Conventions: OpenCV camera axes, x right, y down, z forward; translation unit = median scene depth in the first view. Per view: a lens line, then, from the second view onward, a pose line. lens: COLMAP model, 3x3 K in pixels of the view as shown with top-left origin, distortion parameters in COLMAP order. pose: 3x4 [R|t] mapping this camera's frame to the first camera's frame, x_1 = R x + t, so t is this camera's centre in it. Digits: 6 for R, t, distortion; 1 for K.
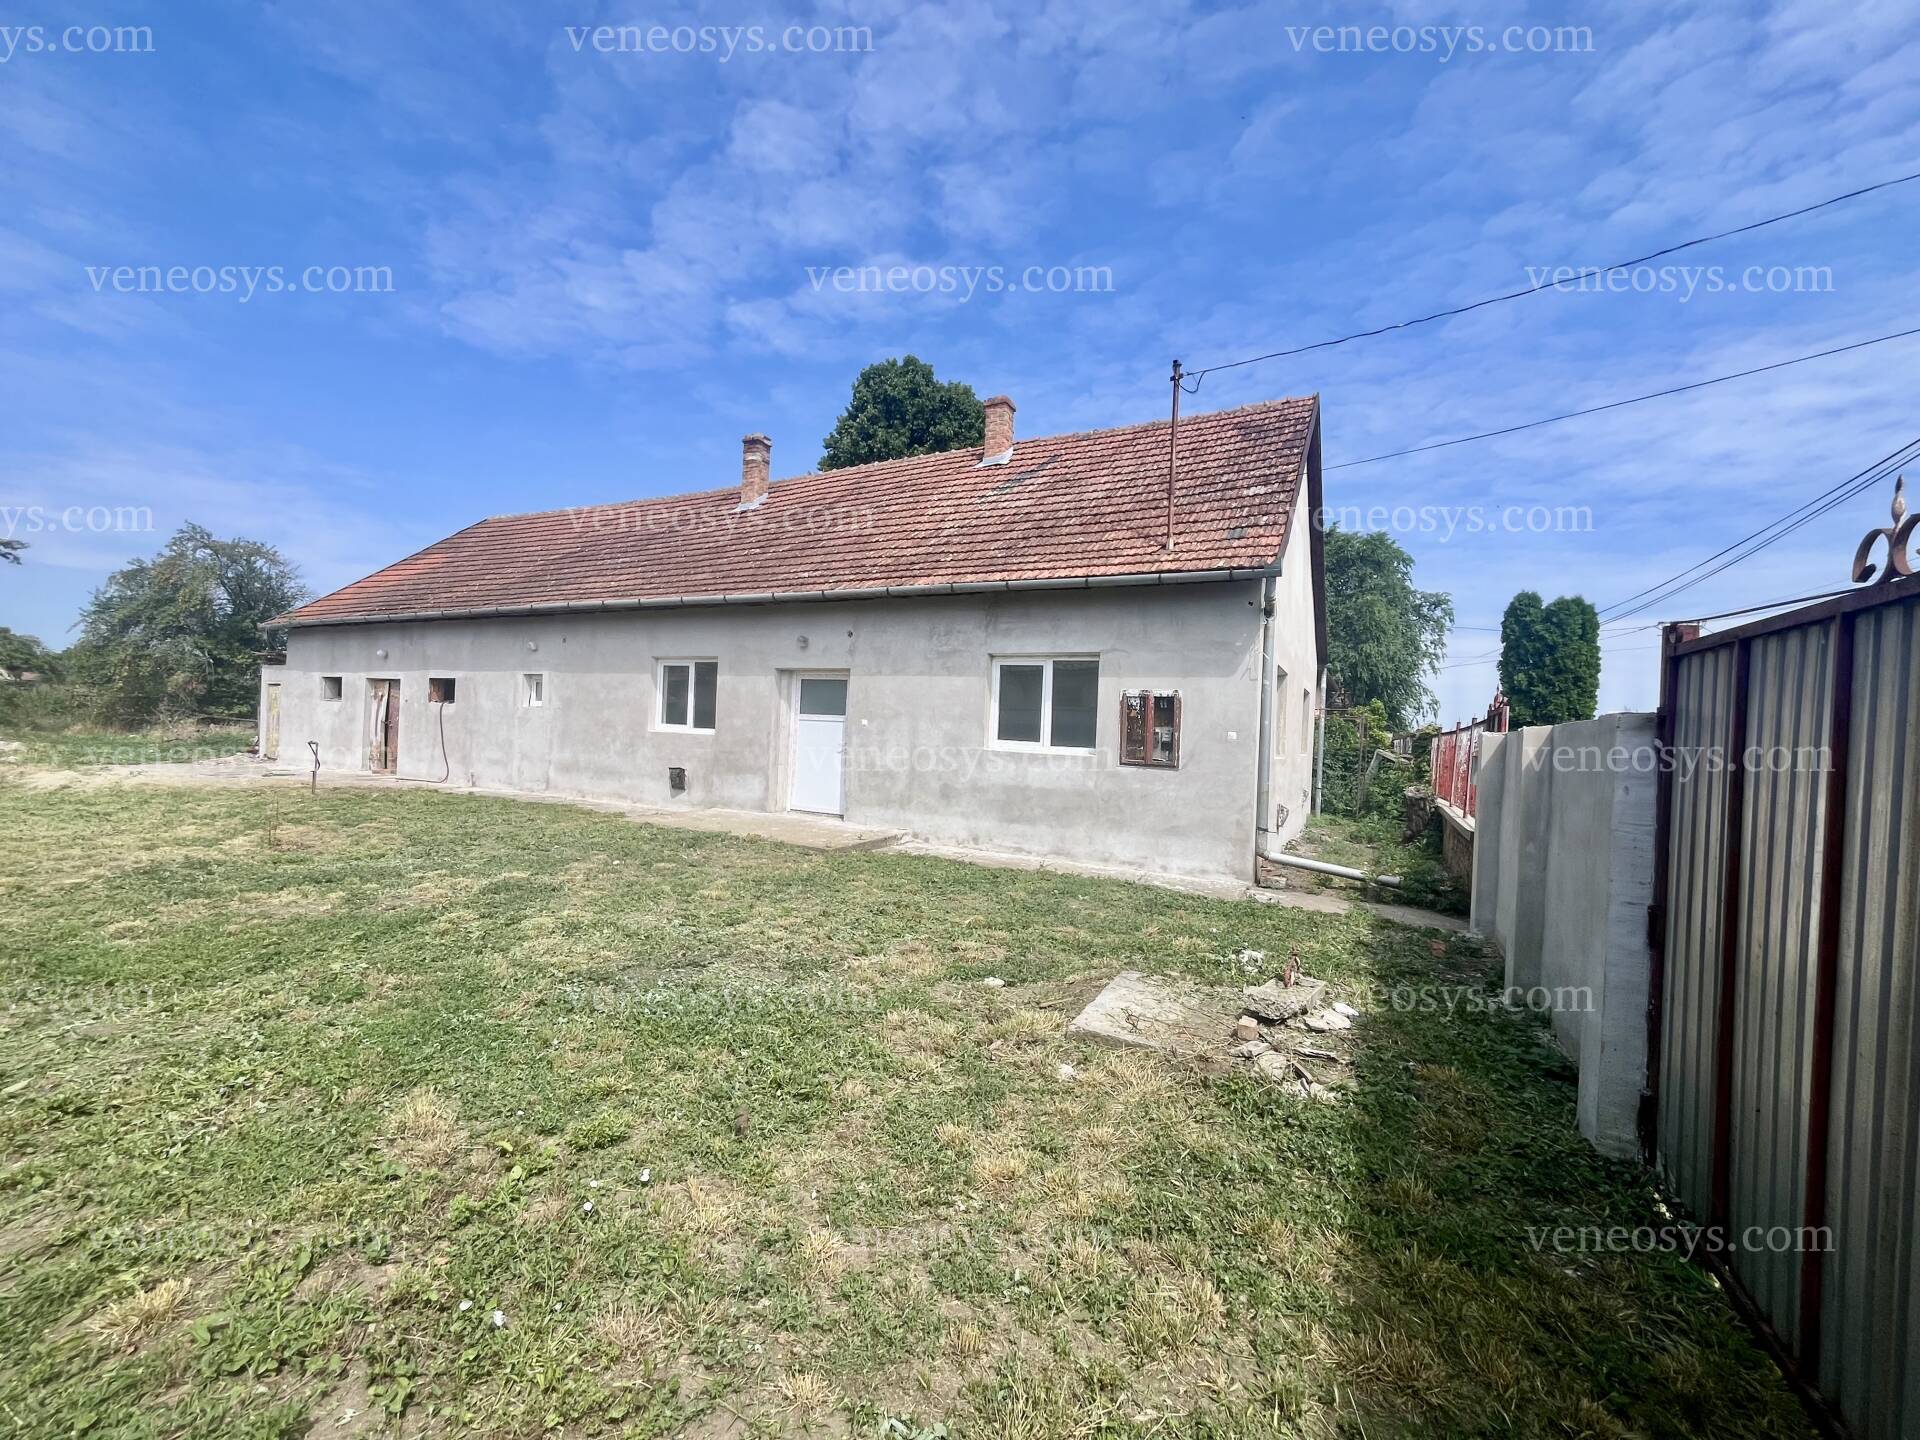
lens RADIAL K [[769.9, 0, 958.4], [0, 769.9, 723.5], [0, 0, 1]] dist [-0.003519, -0.000055]
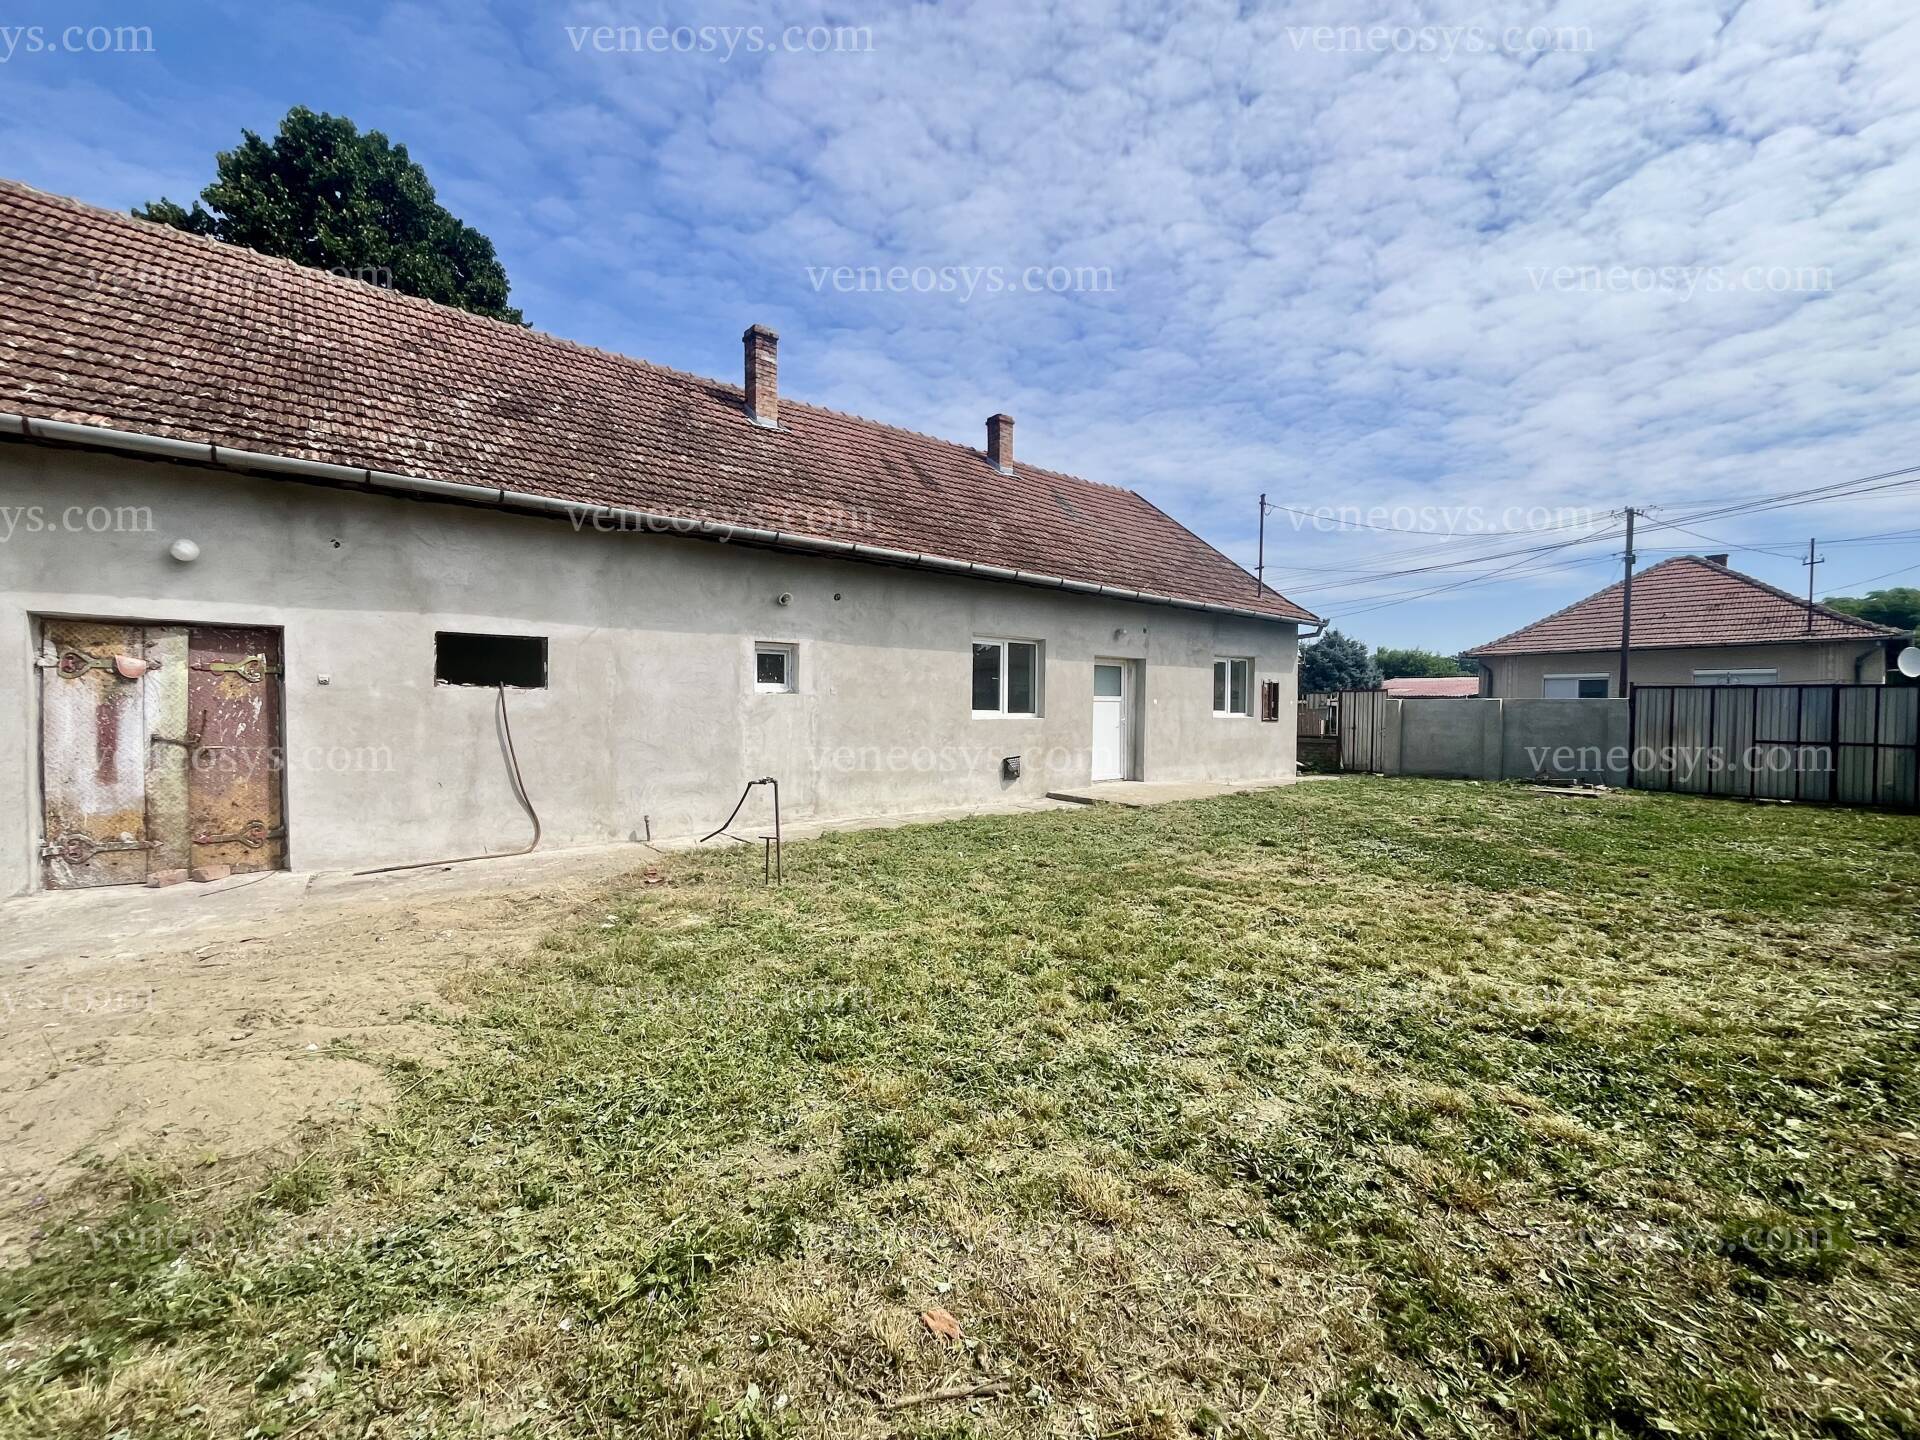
lens RADIAL K [[769.9, 0, 958.4], [0, 769.9, 723.5], [0, 0, 1]] dist [-0.003519, -0.000055]
pose [[0.377870, -0.061423, 0.923819, -1.329313], [0.001894, 0.997846, 0.065570, -0.046638], [-0.925857, -0.023027, 0.377173, 0.751586]]
